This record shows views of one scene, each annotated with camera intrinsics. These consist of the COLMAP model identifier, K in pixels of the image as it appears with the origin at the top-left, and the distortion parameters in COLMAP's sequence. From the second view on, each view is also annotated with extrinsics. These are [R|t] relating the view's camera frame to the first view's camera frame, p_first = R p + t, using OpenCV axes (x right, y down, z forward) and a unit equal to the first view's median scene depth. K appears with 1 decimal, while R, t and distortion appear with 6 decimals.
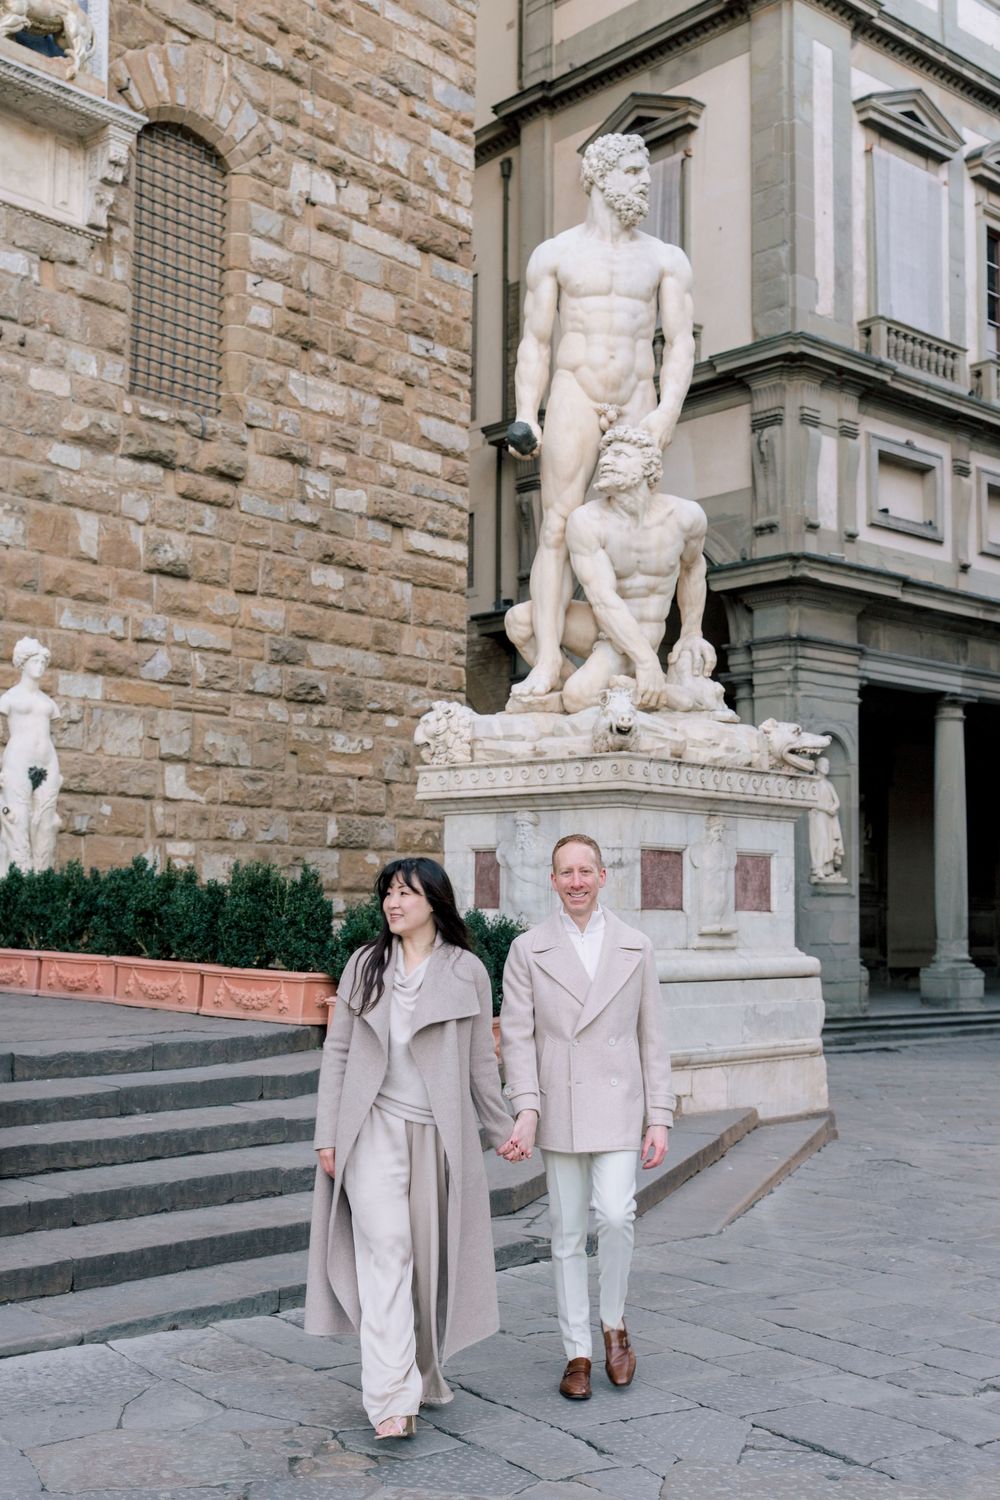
lens RADIAL K [[1630.6, 0, 478.2], [0, 1630.6, 798.0], [0, 0, 1]] dist [0.003877, 0.000000]
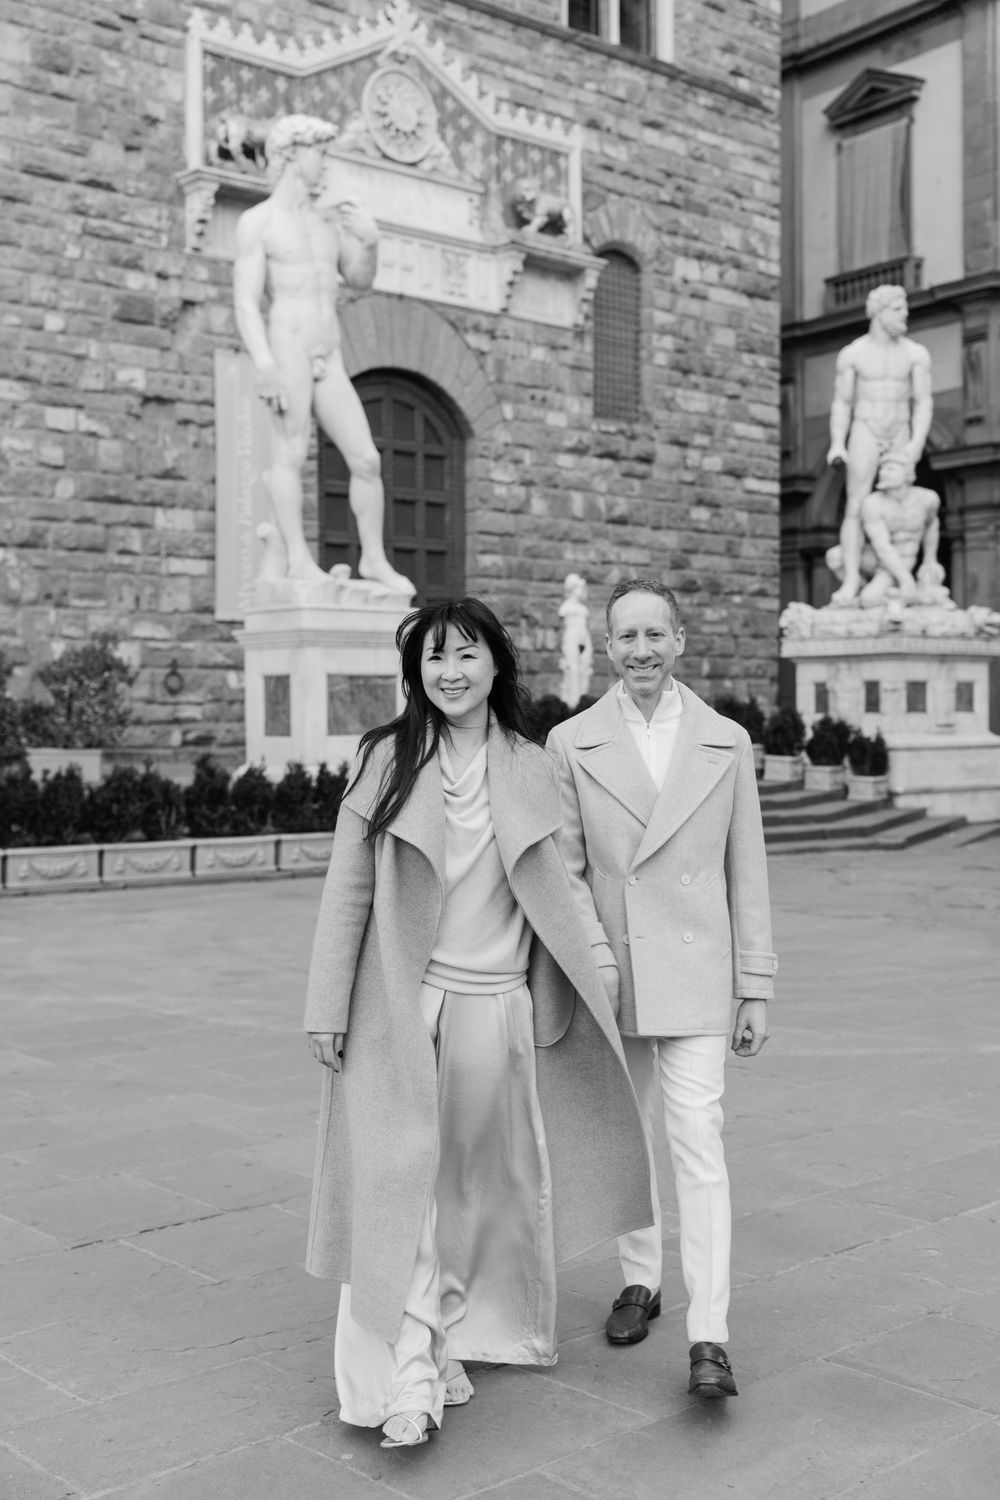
lens RADIAL K [[1710.0, 0, 505.6], [0, 1710.0, 744.6], [0, 0, 1]] dist [0.001220, 0.000000]
pose [[0.995250, -0.016089, -0.096014, -0.131002], [0.024399, 0.995995, 0.086016, -0.058891], [0.094245, -0.087950, 0.991656, -0.779091]]
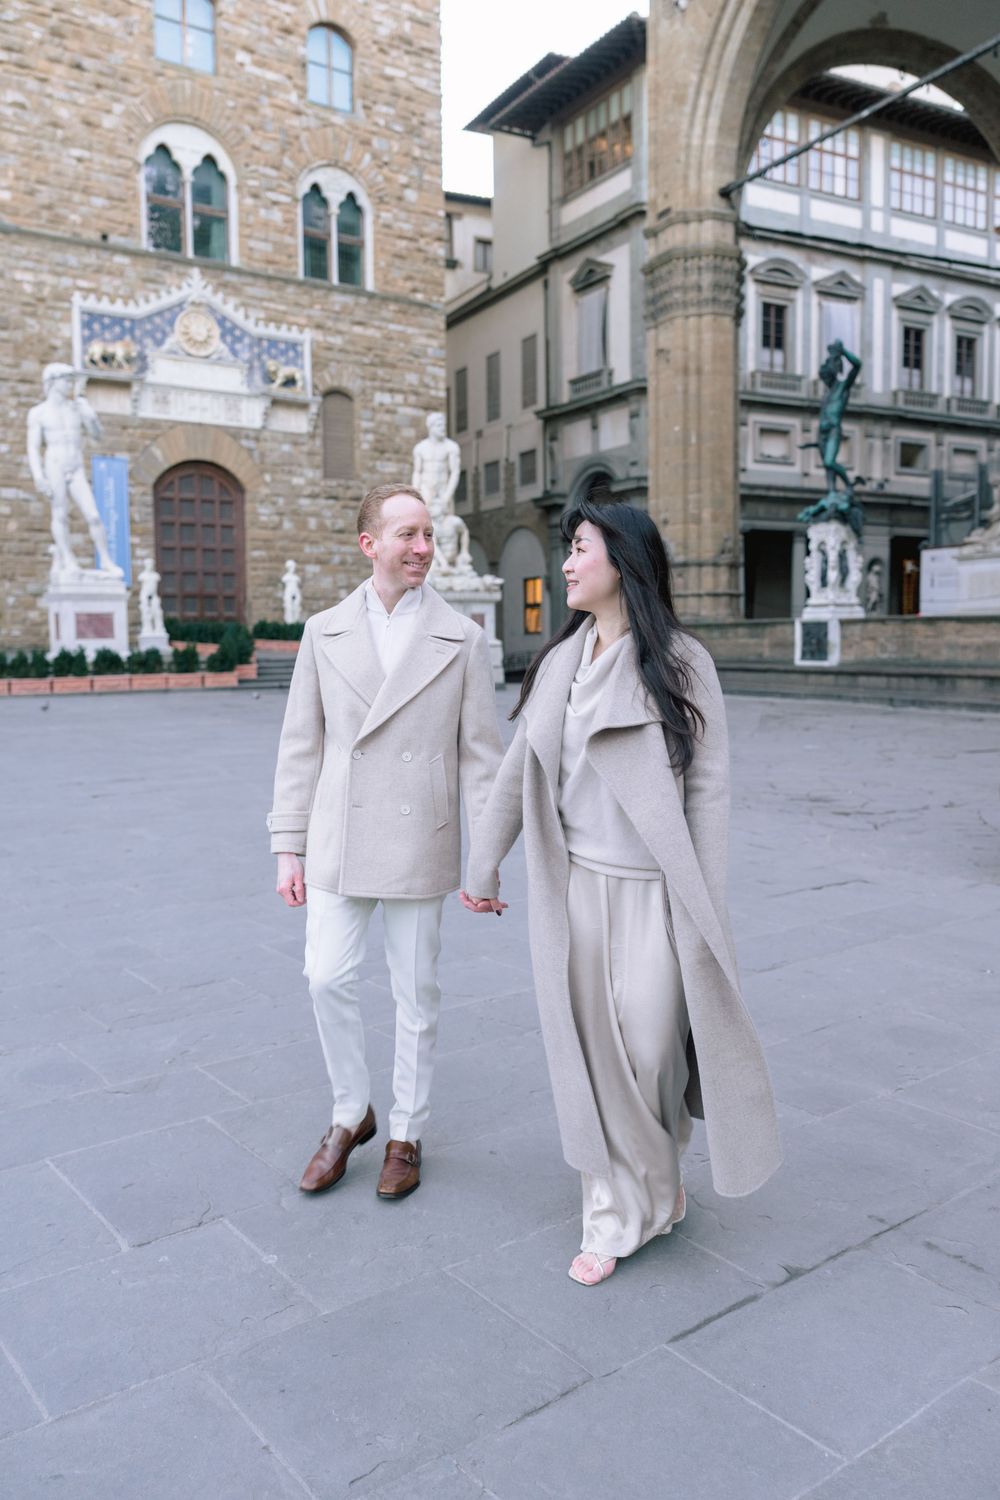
lens RADIAL K [[1133.6, 0, 515.1], [0, 1133.6, 726.7], [0, 0, 1]] dist [-0.003287, -0.003067]
pose [[0.980110, -0.003509, -0.198425, 0.600928], [0.033740, 0.988235, 0.149177, -0.073175], [0.195567, -0.152904, 0.968697, -1.198005]]
